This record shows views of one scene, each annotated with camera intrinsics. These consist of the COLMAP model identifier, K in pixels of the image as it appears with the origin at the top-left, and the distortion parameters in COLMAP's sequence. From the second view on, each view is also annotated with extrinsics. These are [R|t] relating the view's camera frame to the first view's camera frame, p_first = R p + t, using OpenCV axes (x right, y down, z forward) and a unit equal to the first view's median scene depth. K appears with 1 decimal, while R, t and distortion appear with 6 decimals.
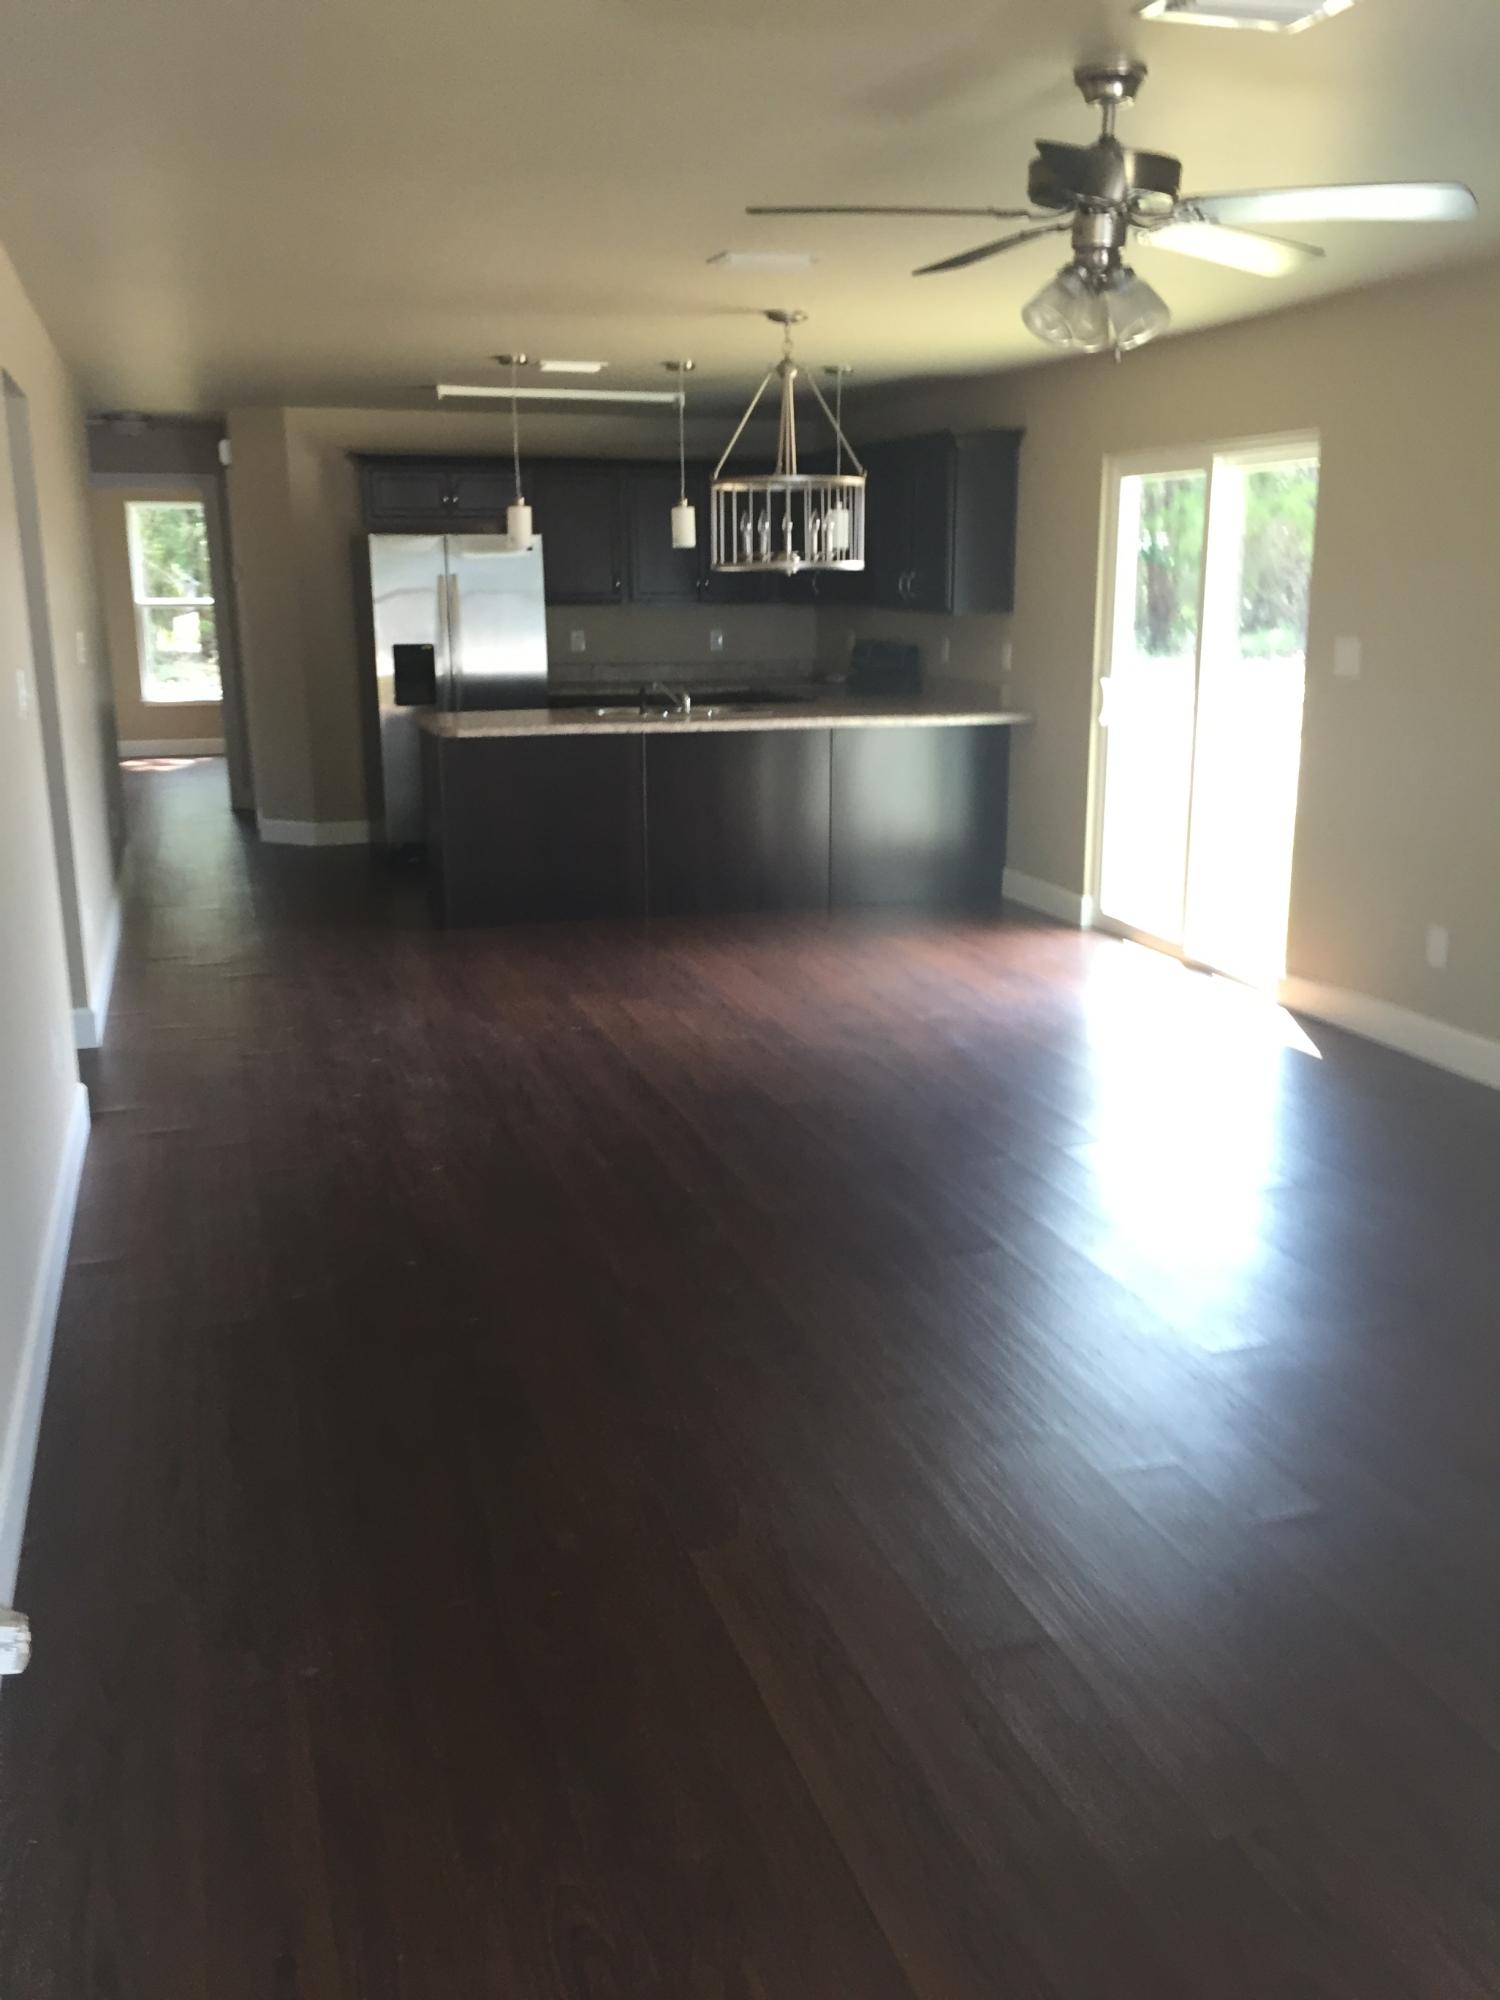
lens RADIAL K [[1713.7, 0, 750.0], [0, 1713.7, 1000.0], [0, 0, 1]] dist [-0.008380, -0.003061]
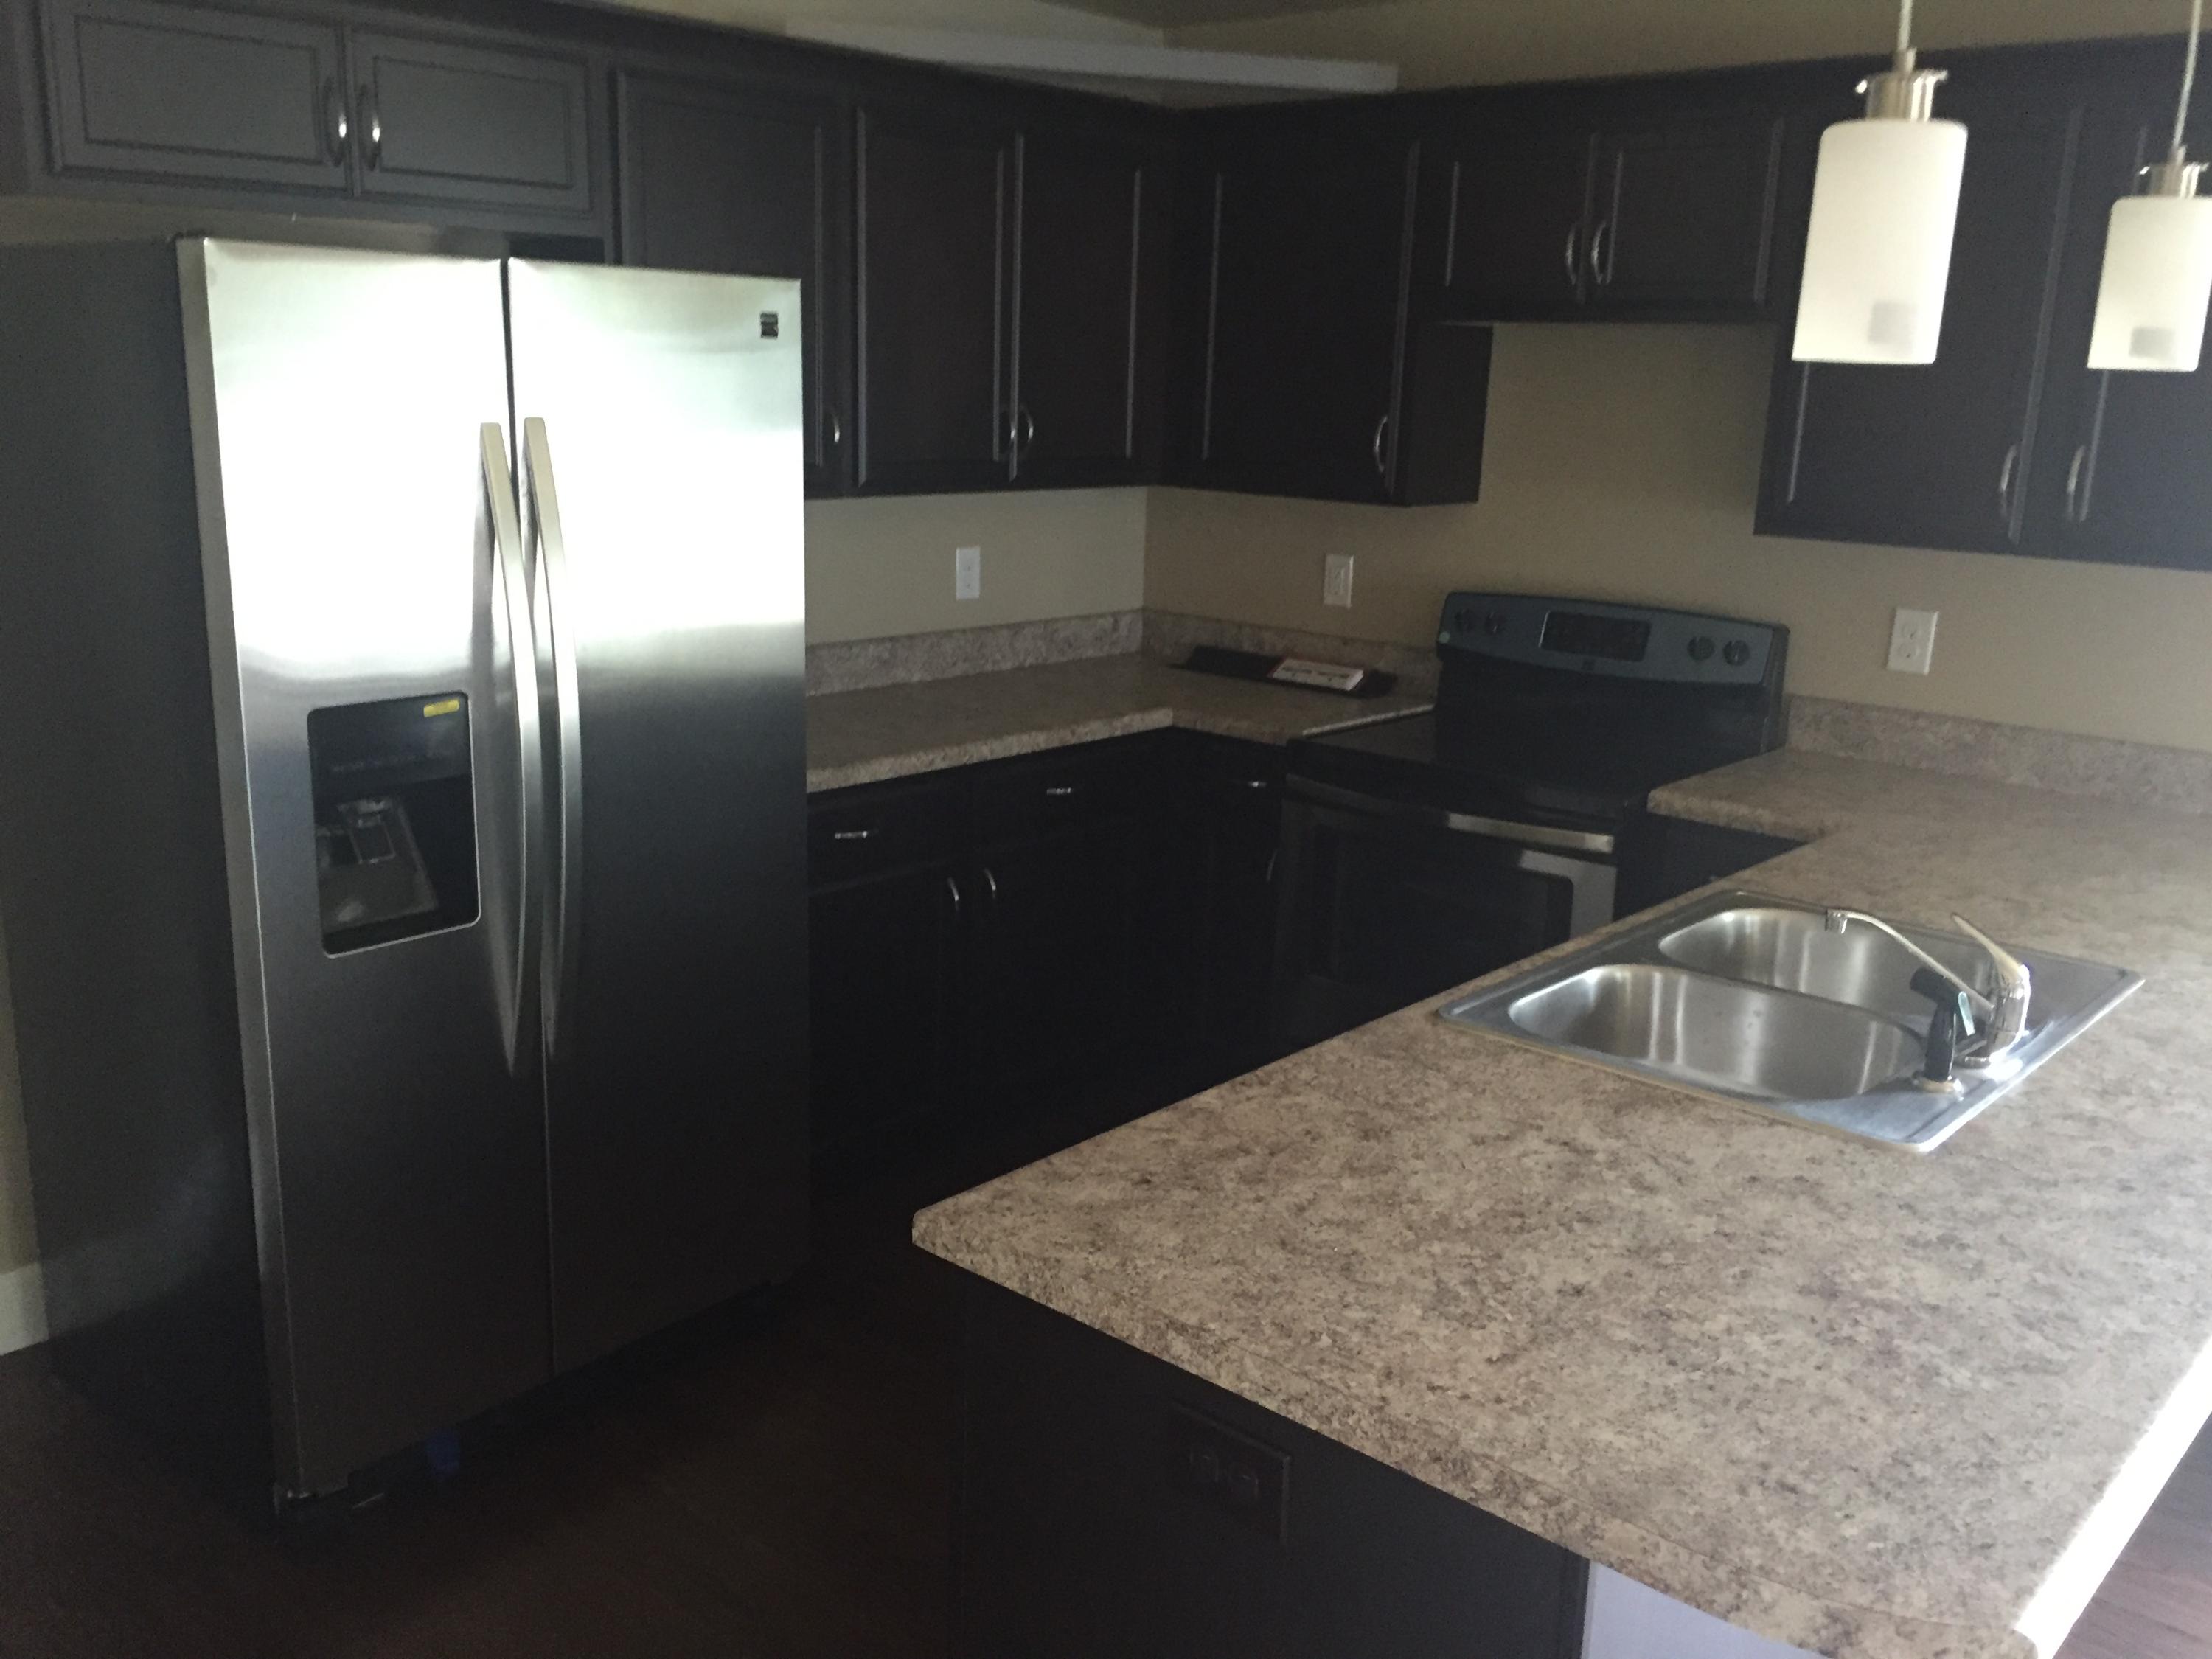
lens RADIAL K [[1895.4, 0, 1106.0], [0, 1895.4, 829.5], [0, 0, 1]] dist [-0.008380, -0.003061]
pose [[0.864648, -0.089430, 0.494354, -0.241853], [0.087171, 0.995809, 0.027679, -0.186904], [-0.494757, 0.019161, 0.868820, 0.710797]]
